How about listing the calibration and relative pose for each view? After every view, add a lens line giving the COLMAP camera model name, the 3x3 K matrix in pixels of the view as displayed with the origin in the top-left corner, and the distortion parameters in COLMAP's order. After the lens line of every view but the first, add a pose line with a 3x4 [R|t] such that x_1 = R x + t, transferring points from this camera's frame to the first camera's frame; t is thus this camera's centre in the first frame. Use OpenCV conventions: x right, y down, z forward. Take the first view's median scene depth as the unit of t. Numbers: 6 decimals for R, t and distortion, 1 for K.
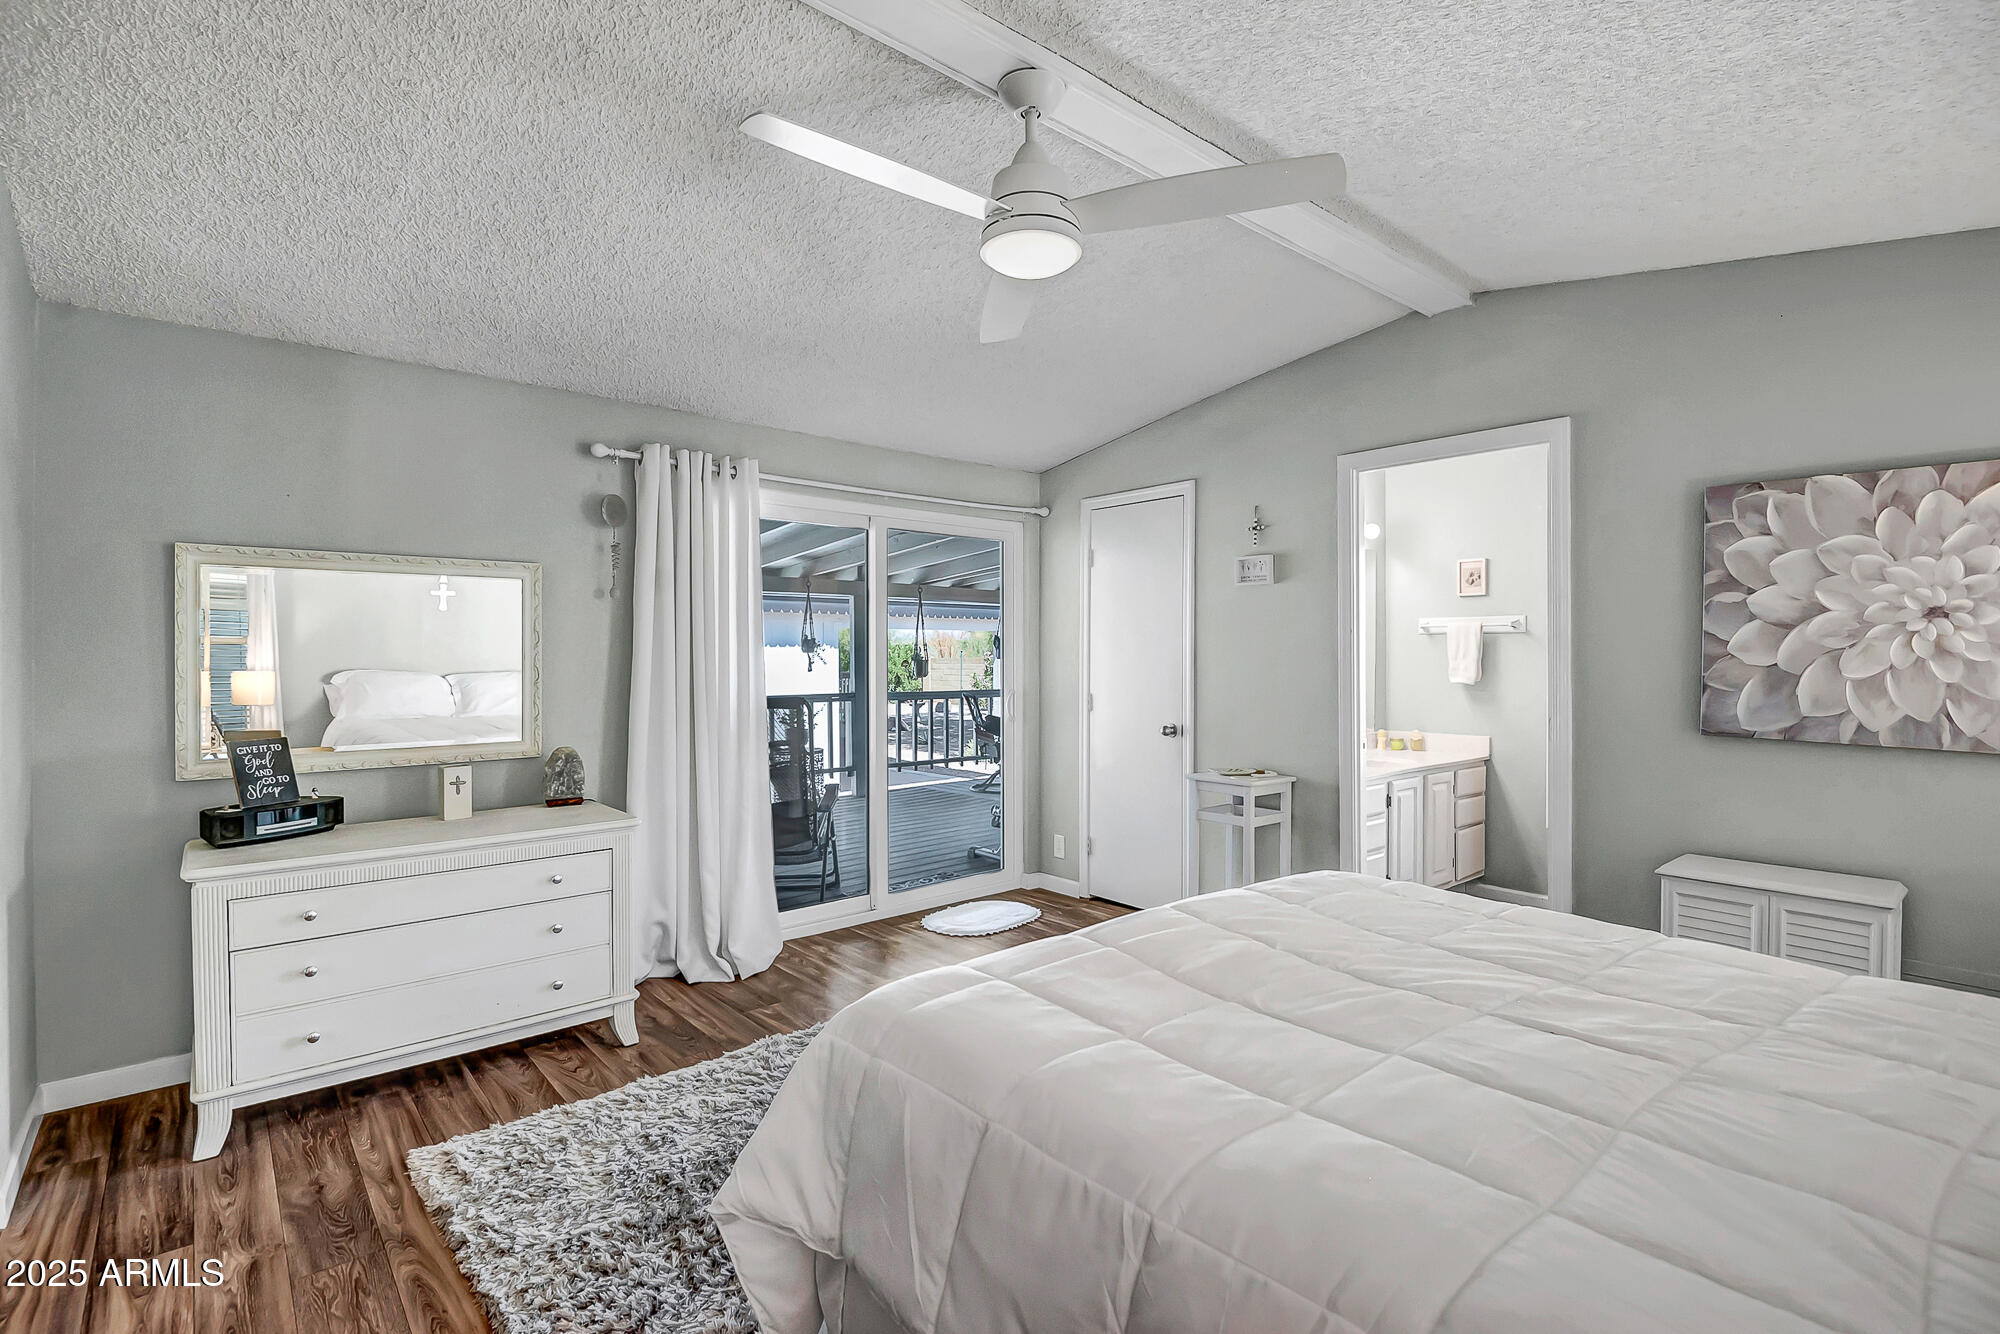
lens RADIAL K [[941.0, 0, 983.1], [0, 941.0, 660.3], [0, 0, 1]] dist [-0.013386, -0.006363]
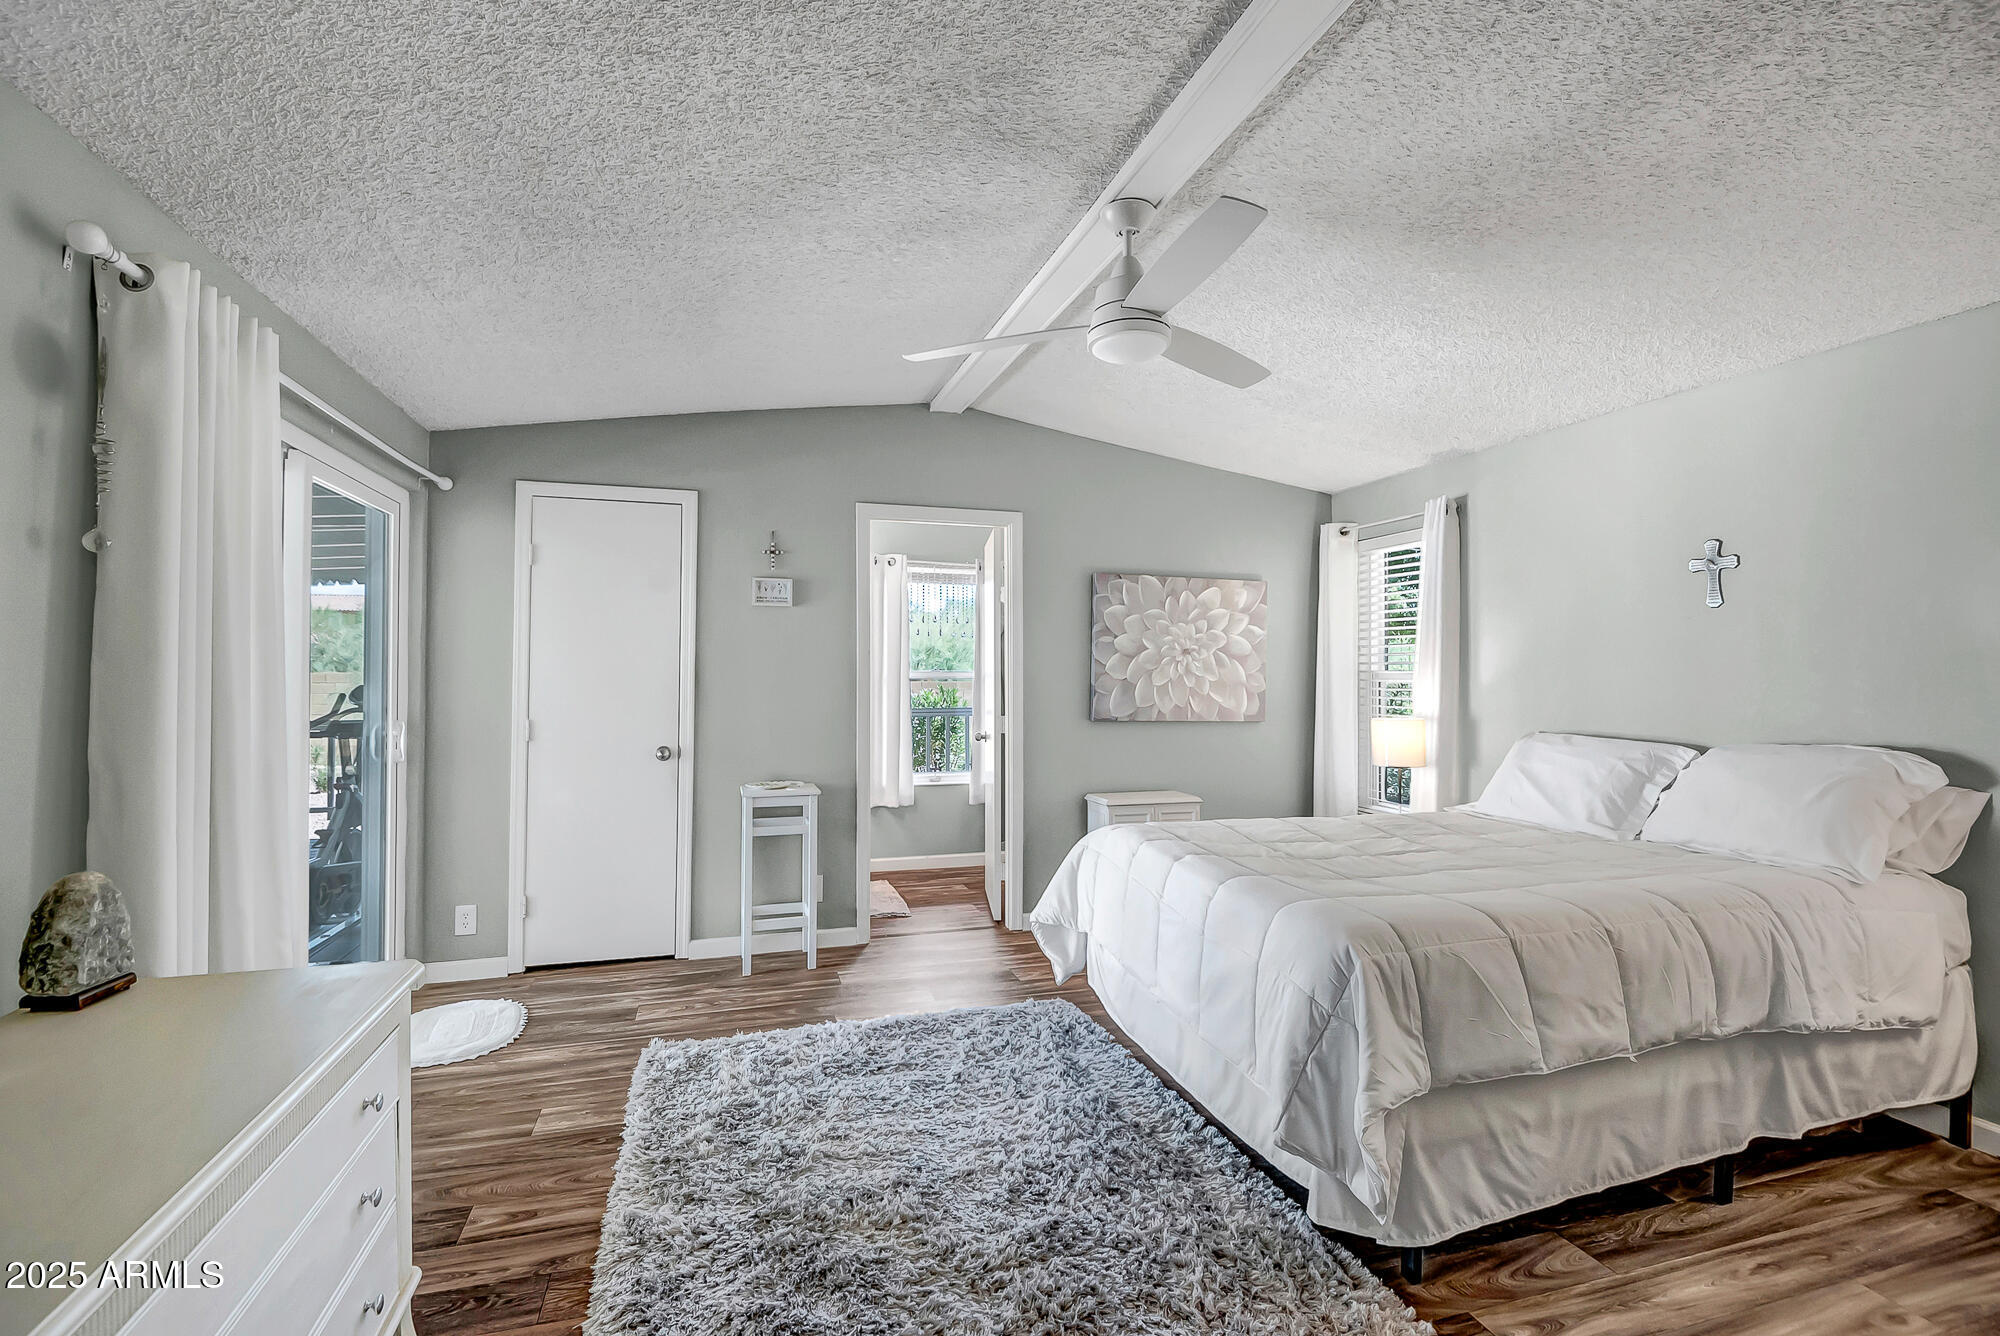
lens RADIAL K [[941.0, 0, 1043.1], [0, 941.0, 664.0], [0, 0, 1]] dist [-0.013386, -0.006363]
pose [[0.355439, 0.012076, 0.934622, -0.578818], [0.005822, 0.999869, -0.015133, 0.001964], [-0.934681, 0.010820, 0.355322, 0.344106]]
